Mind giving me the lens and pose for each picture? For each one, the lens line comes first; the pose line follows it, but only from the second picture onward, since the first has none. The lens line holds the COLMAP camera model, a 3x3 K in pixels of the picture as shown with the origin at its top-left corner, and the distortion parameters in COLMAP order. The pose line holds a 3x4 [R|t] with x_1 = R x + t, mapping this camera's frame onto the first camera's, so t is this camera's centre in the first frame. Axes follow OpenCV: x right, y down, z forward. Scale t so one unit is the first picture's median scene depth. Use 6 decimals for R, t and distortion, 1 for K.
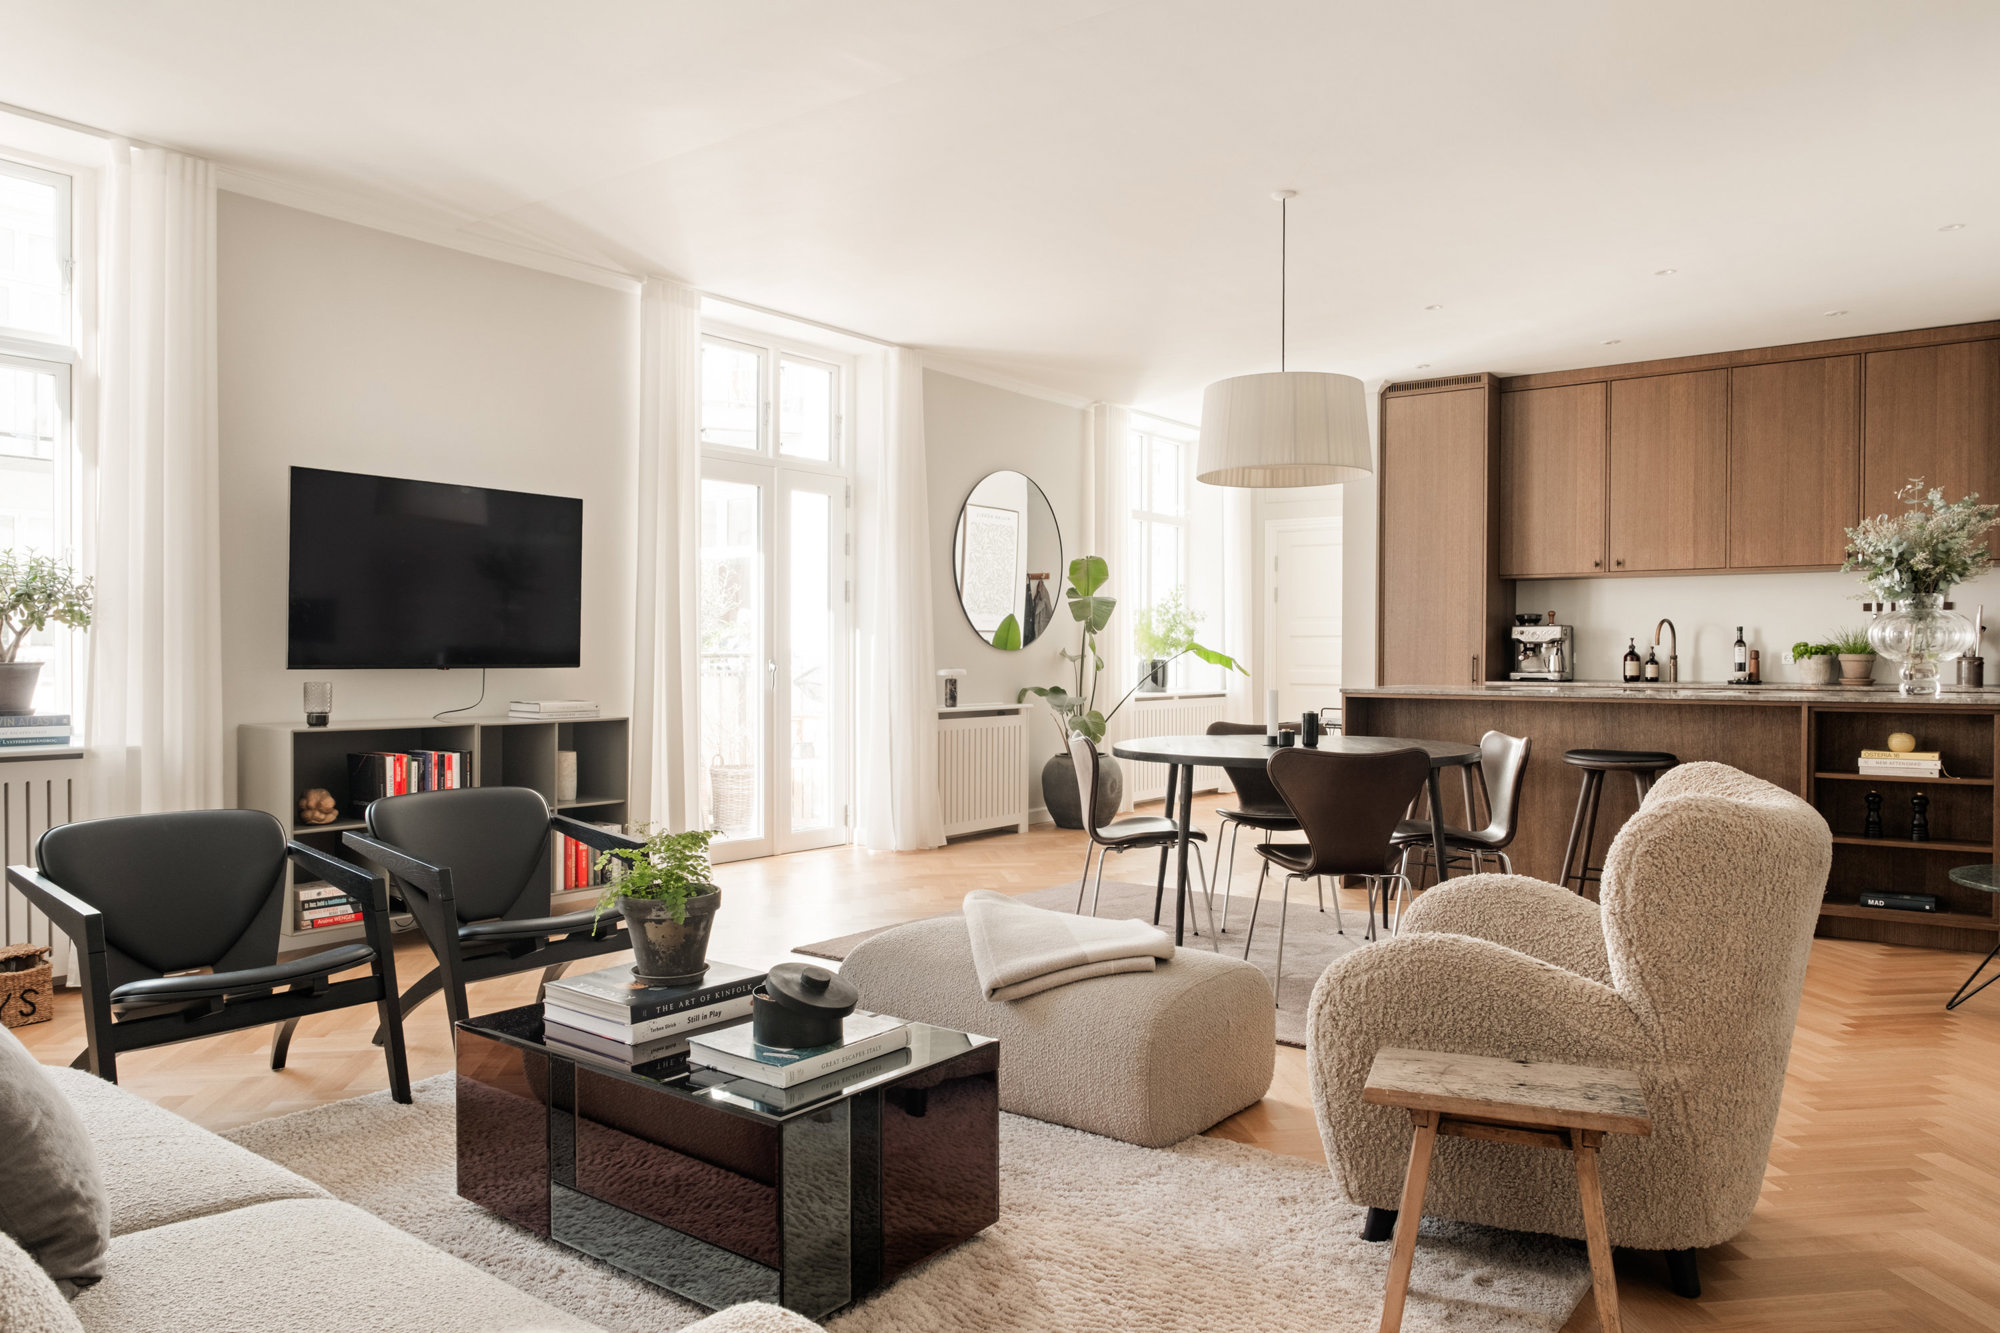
lens RADIAL K [[1372.9, 0, 985.8], [0, 1372.9, 652.1], [0, 0, 1]] dist [-0.018983, 0.009979]
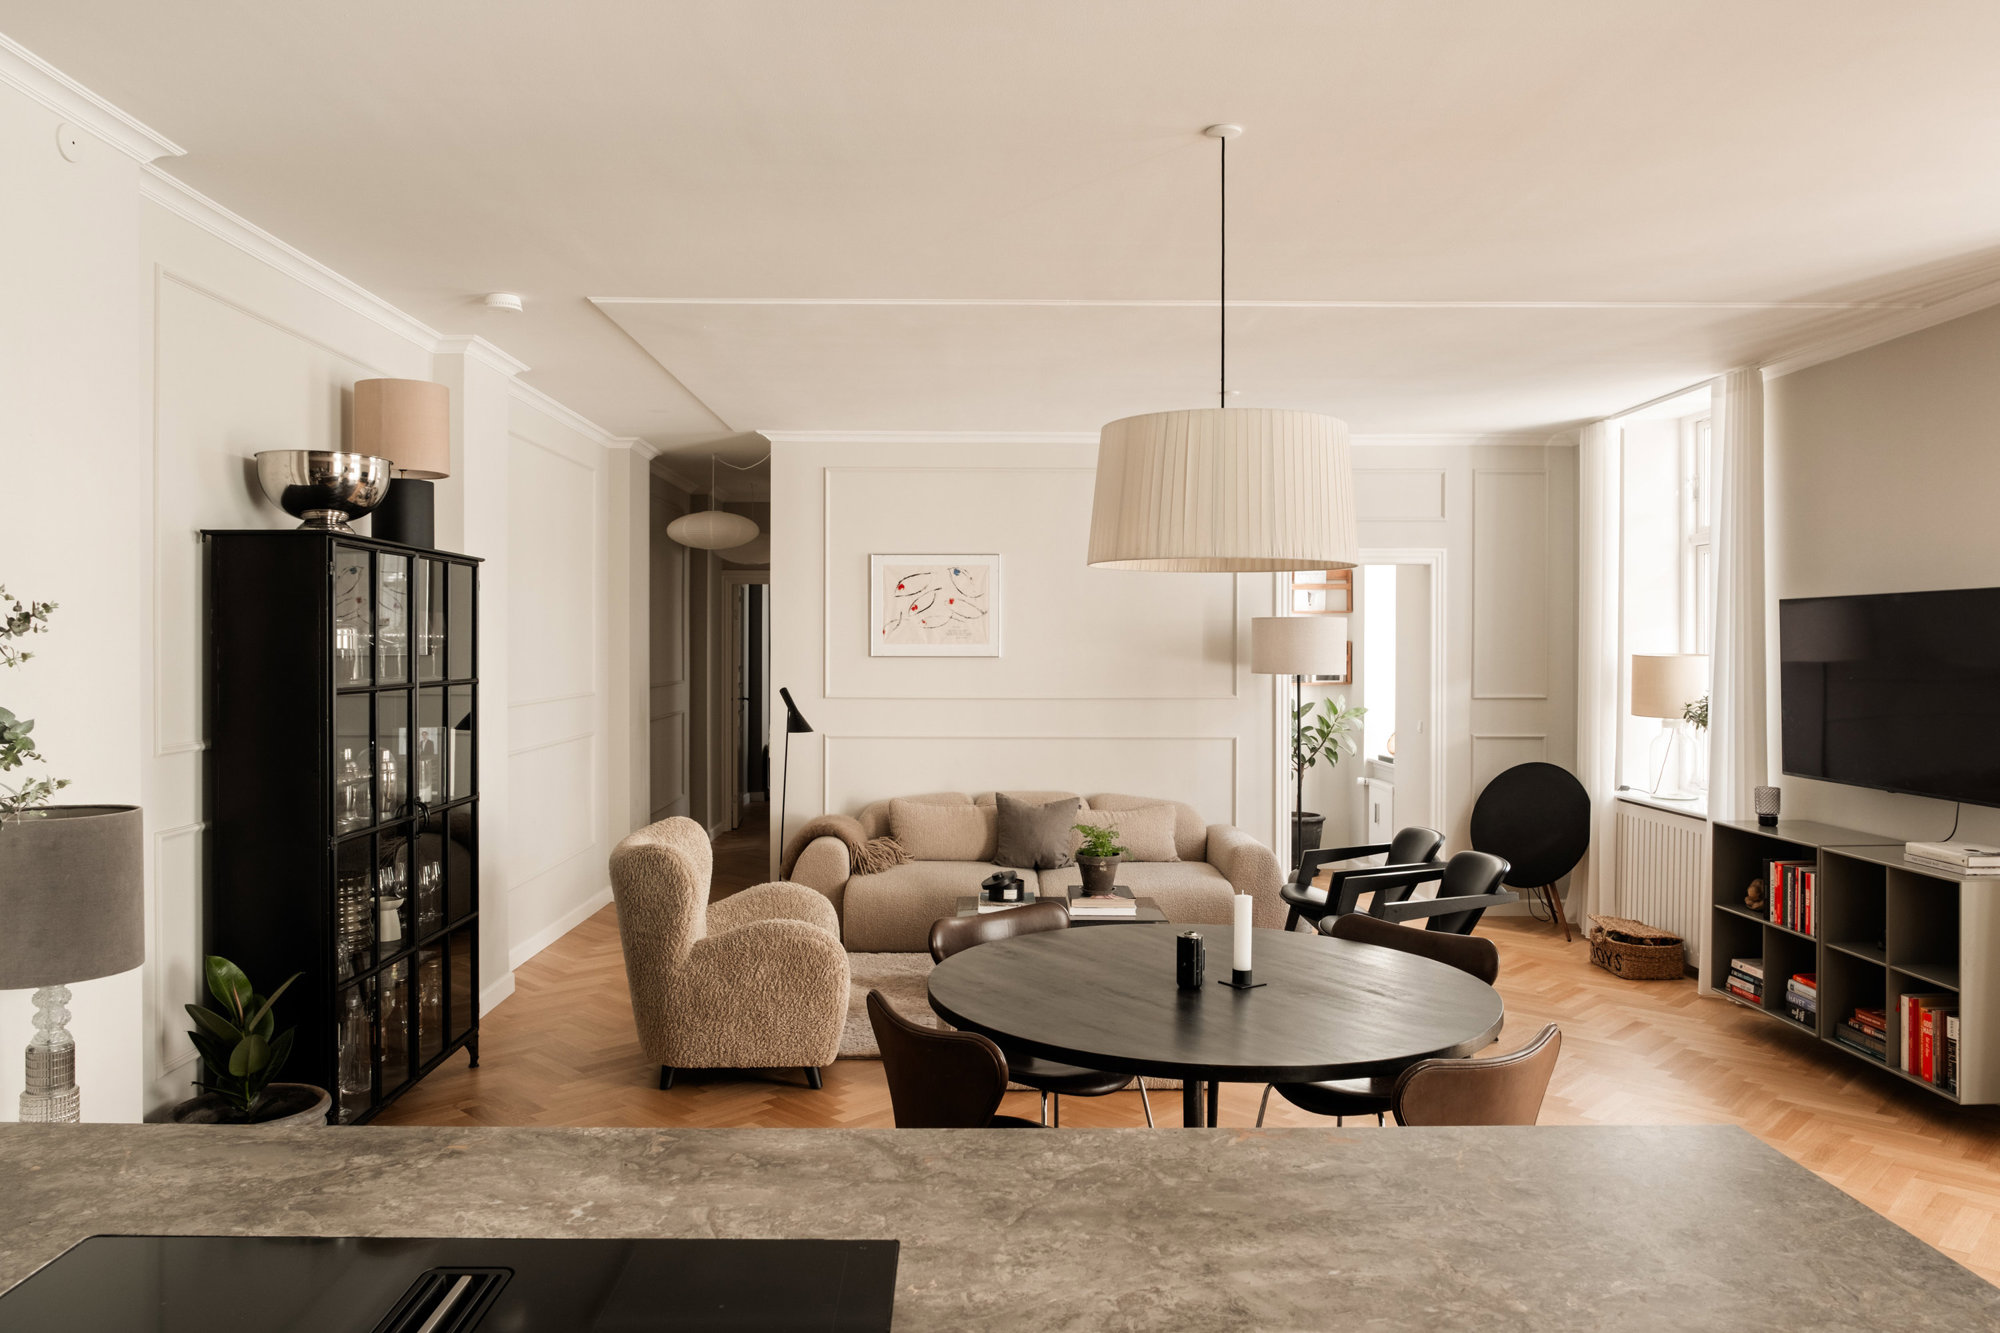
lens RADIAL K [[1372.9, 0, 985.8], [0, 1372.9, 652.1], [0, 0, 1]] dist [-0.018983, 0.009979]
pose [[-0.787471, 0.001054, -0.616351, 0.695551], [0.001982, 0.999998, -0.000822, -0.087094], [0.616349, -0.001869, -0.787471, 1.414545]]
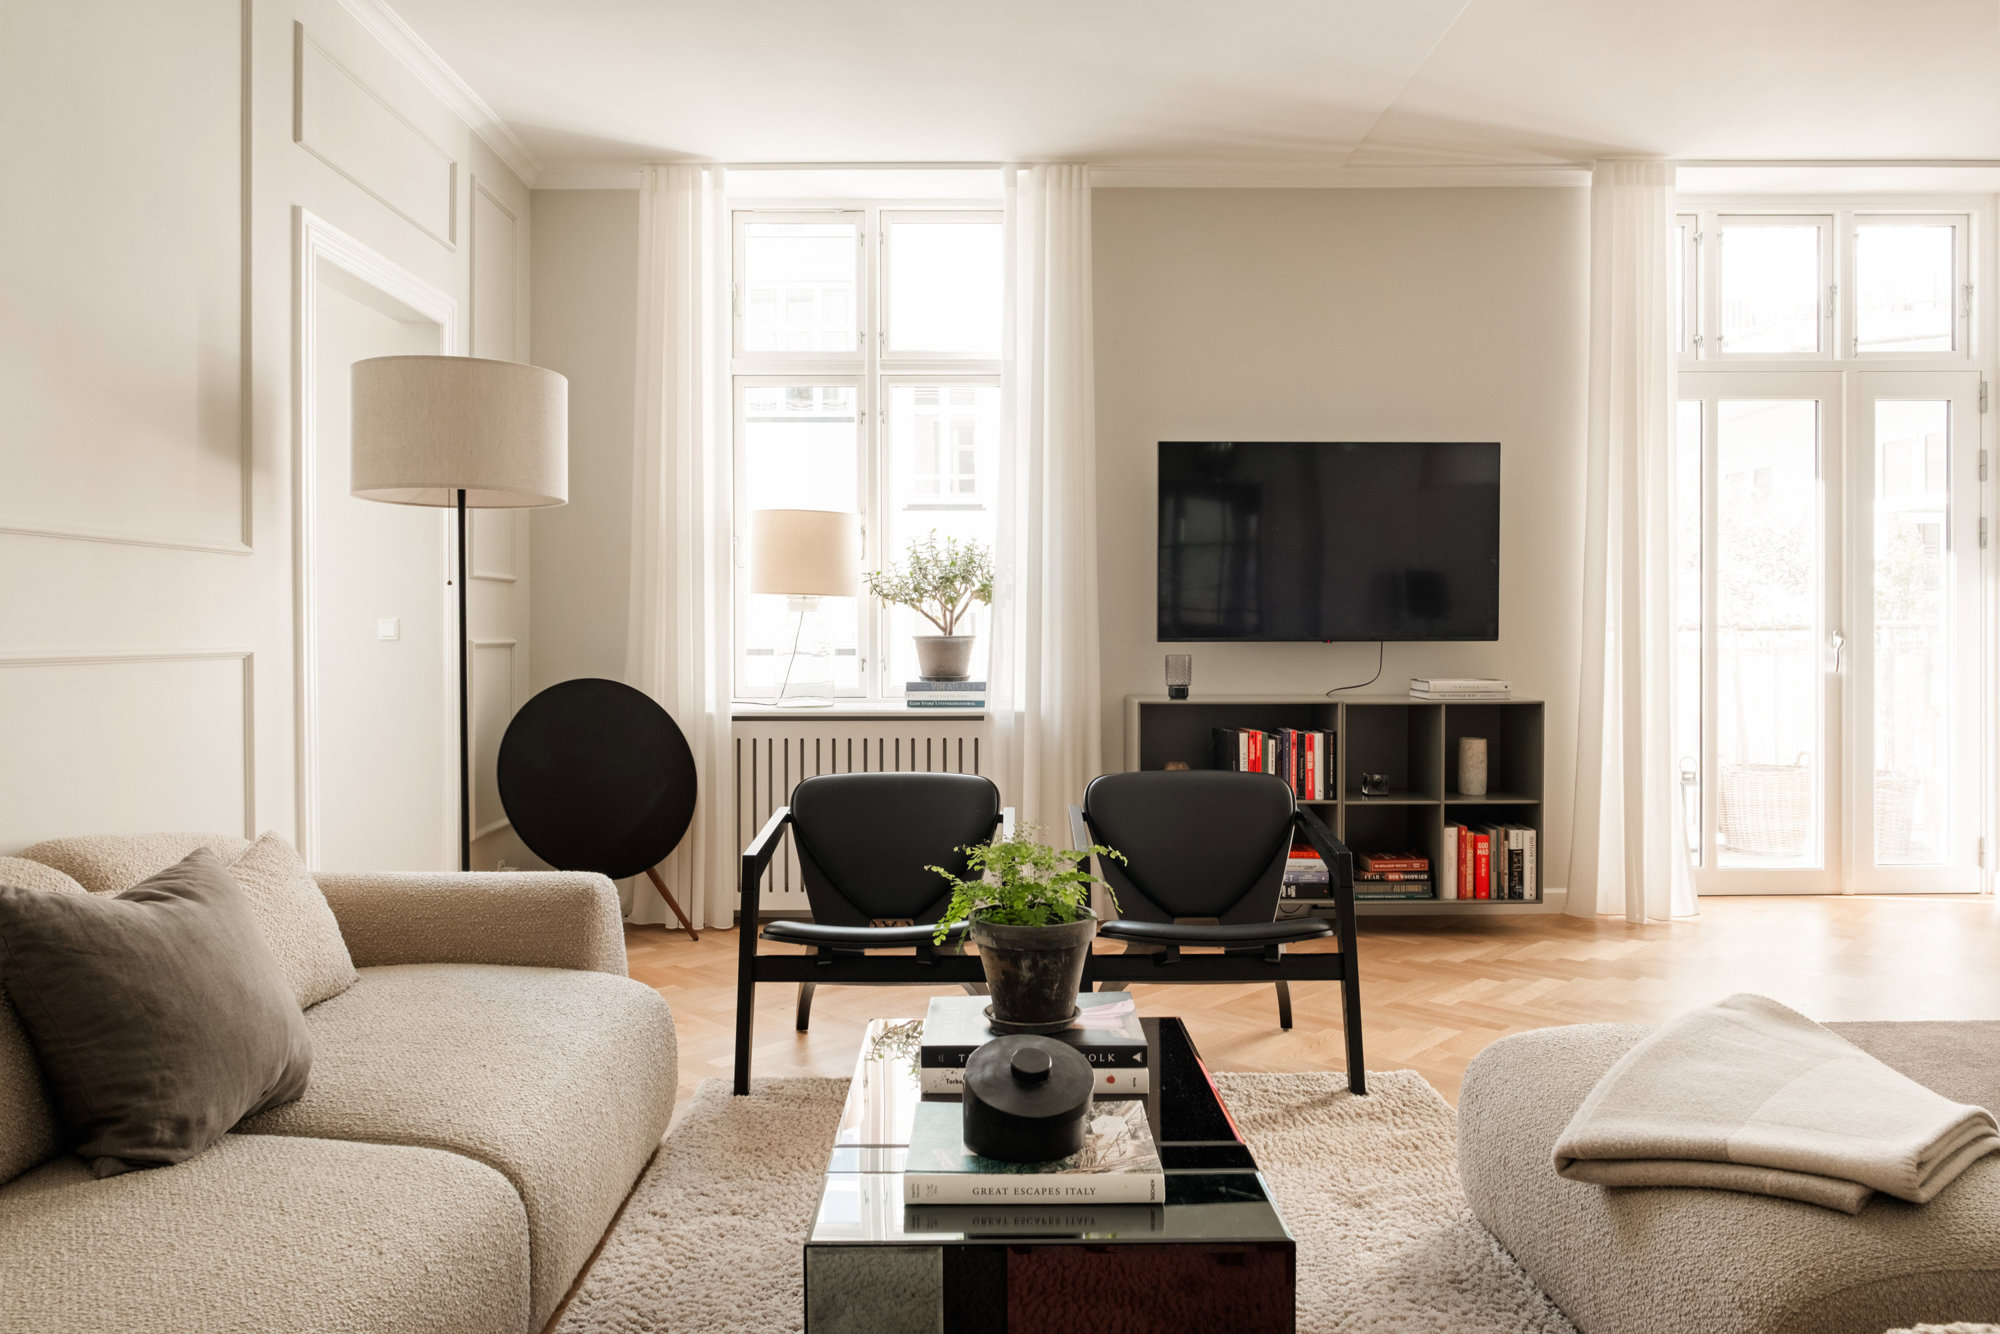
lens RADIAL K [[1372.9, 0, 985.8], [0, 1372.9, 652.6], [0, 0, 1]] dist [-0.018983, 0.009979]
pose [[0.610909, 0.012437, -0.791603, 0.212042], [0.006359, 0.999767, 0.020616, -0.001407], [0.791675, -0.017628, 0.610688, 0.254802]]
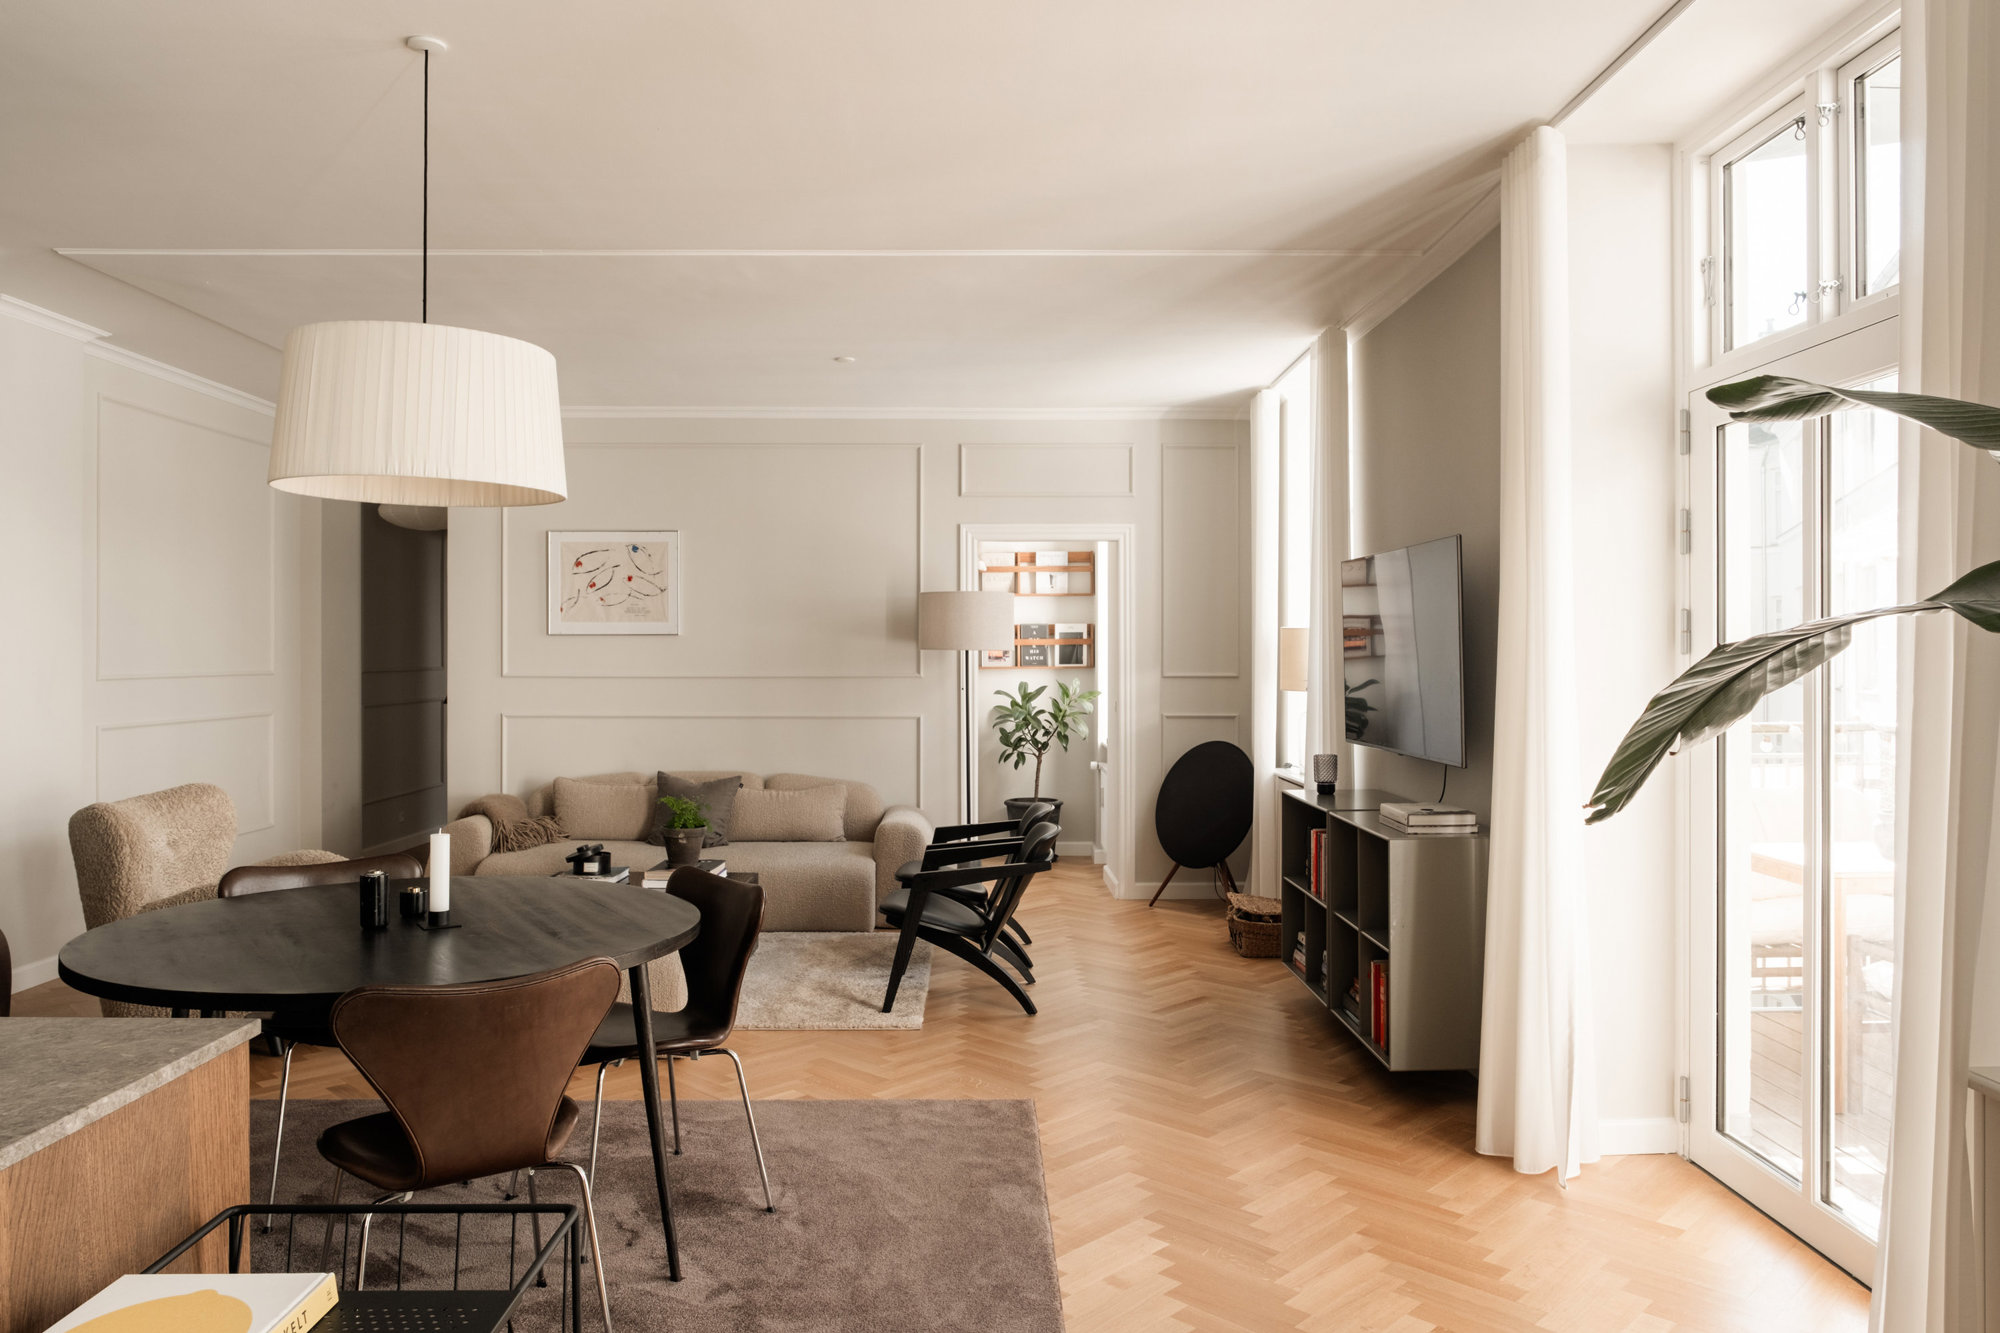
lens RADIAL K [[1372.9, 0, 985.8], [0, 1372.9, 652.1], [0, 0, 1]] dist [-0.018983, 0.009979]
pose [[-0.789717, -0.002932, -0.613465, 0.396240], [0.002541, 0.999964, -0.008049, -0.050744], [0.613466, -0.007915, -0.789681, 1.617813]]
